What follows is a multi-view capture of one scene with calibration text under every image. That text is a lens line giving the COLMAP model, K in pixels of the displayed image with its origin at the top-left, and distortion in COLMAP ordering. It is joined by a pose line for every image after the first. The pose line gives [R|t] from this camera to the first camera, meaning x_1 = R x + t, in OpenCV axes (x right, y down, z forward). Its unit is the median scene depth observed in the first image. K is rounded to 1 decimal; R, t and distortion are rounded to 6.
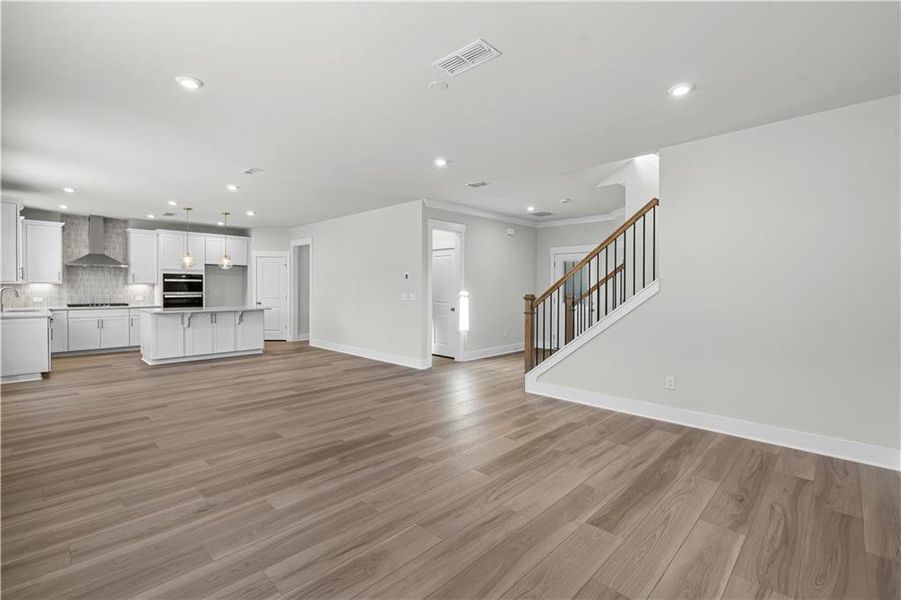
lens RADIAL K [[406.7, 0, 448.0], [0, 406.7, 298.6], [0, 0, 1]] dist [-0.002669, -0.000334]
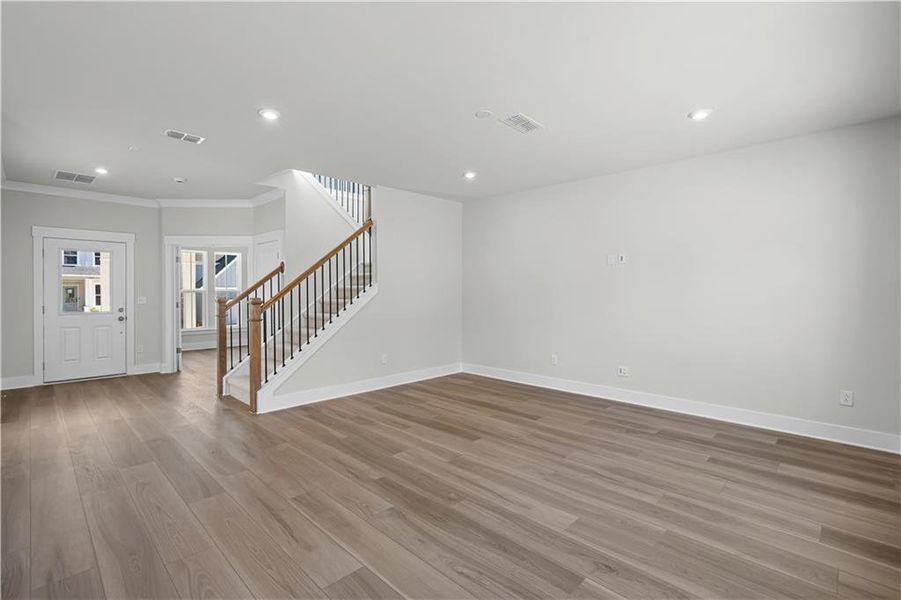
lens RADIAL K [[414.5, 0, 446.6], [0, 414.5, 289.4], [0, 0, 1]] dist [-0.001858, -0.000062]
pose [[0.005694, -0.000619, 0.999984, -0.644472], [0.024625, 0.999697, 0.000478, -0.016492], [-0.999681, 0.024621, 0.005707, 0.590079]]
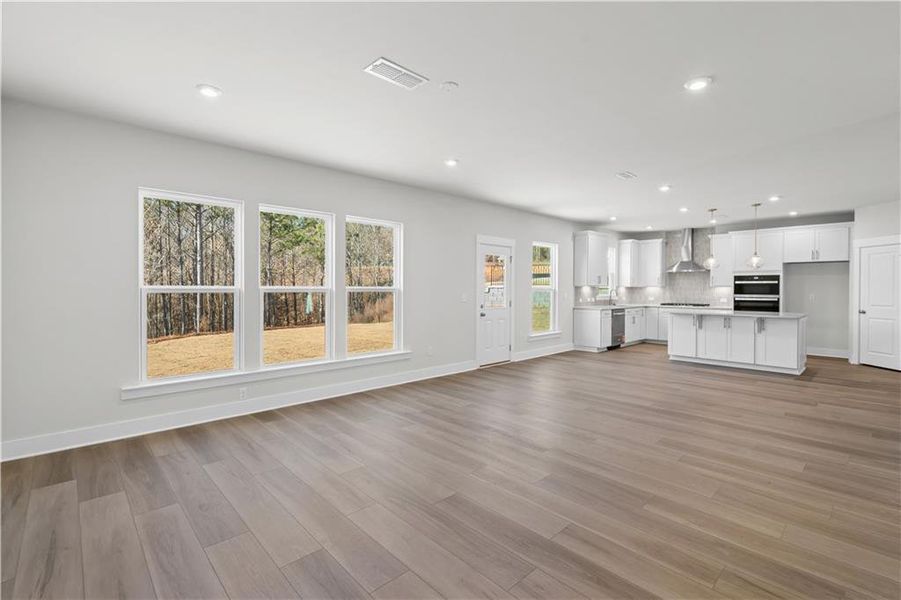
lens RADIAL K [[406.7, 0, 448.0], [0, 406.7, 298.6], [0, 0, 1]] dist [-0.002669, -0.000334]
pose [[-0.039334, 0.020619, -0.999013, 0.521419], [-0.029717, 0.999321, 0.021795, -0.011058], [0.998784, 0.030545, -0.038694, 0.559748]]
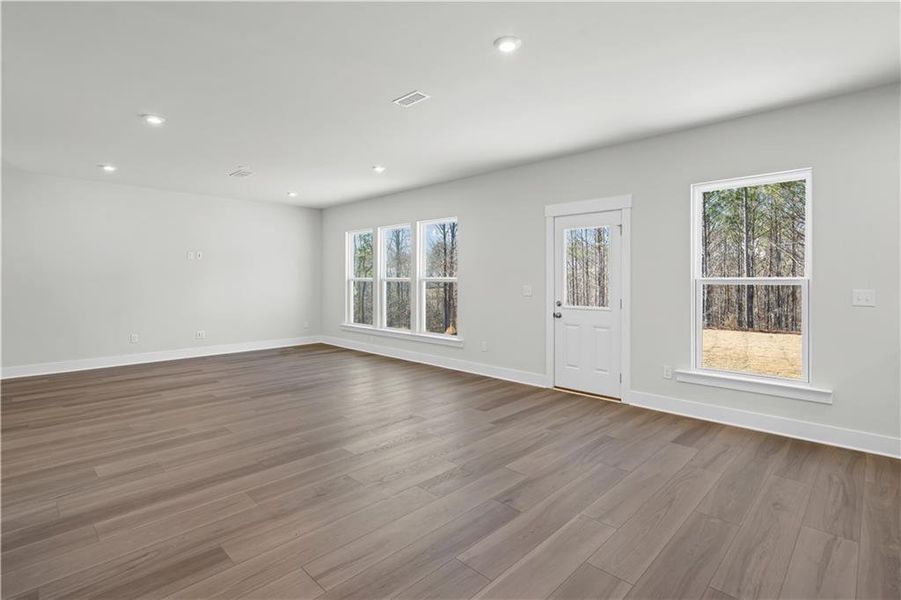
lens RADIAL K [[436.1, 0, 447.9], [0, 436.1, 273.7], [0, 0, 1]] dist [-0.002075, -0.000129]
pose [[-0.999990, -0.003557, -0.002682, -0.503730], [-0.003594, 0.999899, 0.013731, -0.041300], [0.002633, 0.013741, -0.999902, 1.592951]]
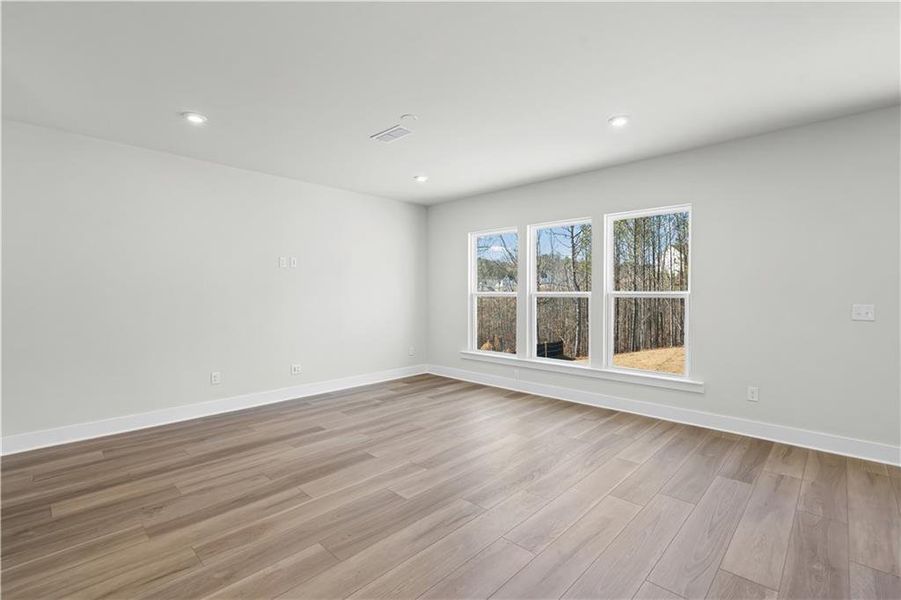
lens RADIAL K [[406.7, 0, 448.0], [0, 406.7, 298.6], [0, 0, 1]] dist [-0.002669, -0.000334]
pose [[-0.999901, -0.003900, -0.013497, -0.063259], [-0.004413, 0.999263, 0.038141, -0.029527], [0.013338, 0.038197, -0.999181, 1.165046]]
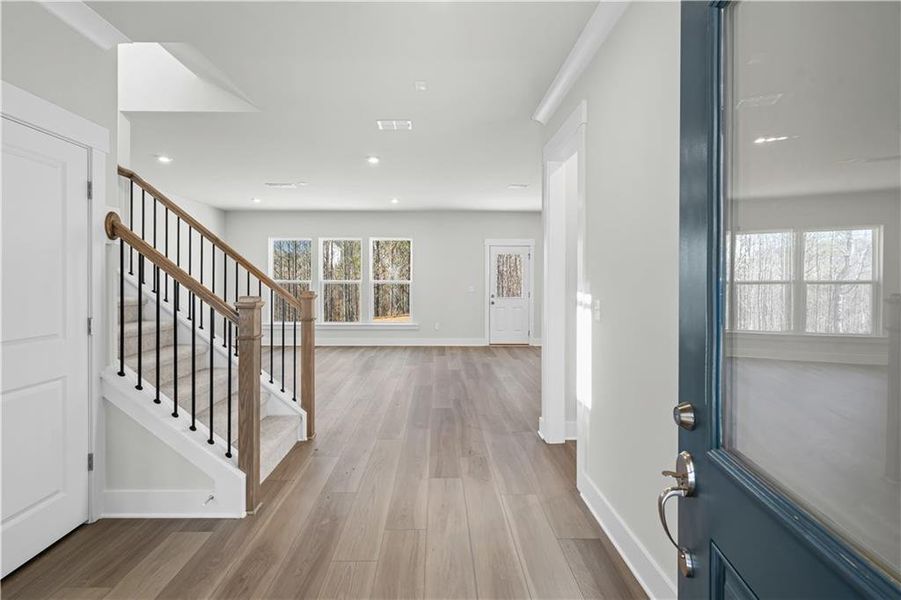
lens RADIAL K [[414.5, 0, 446.6], [0, 414.5, 289.4], [0, 0, 1]] dist [-0.001858, -0.000062]
pose [[-0.701332, 0.008120, -0.712788, 0.519862], [-0.024308, 0.999081, 0.035298, -0.040526], [0.712420, 0.042082, -0.700490, 1.619239]]
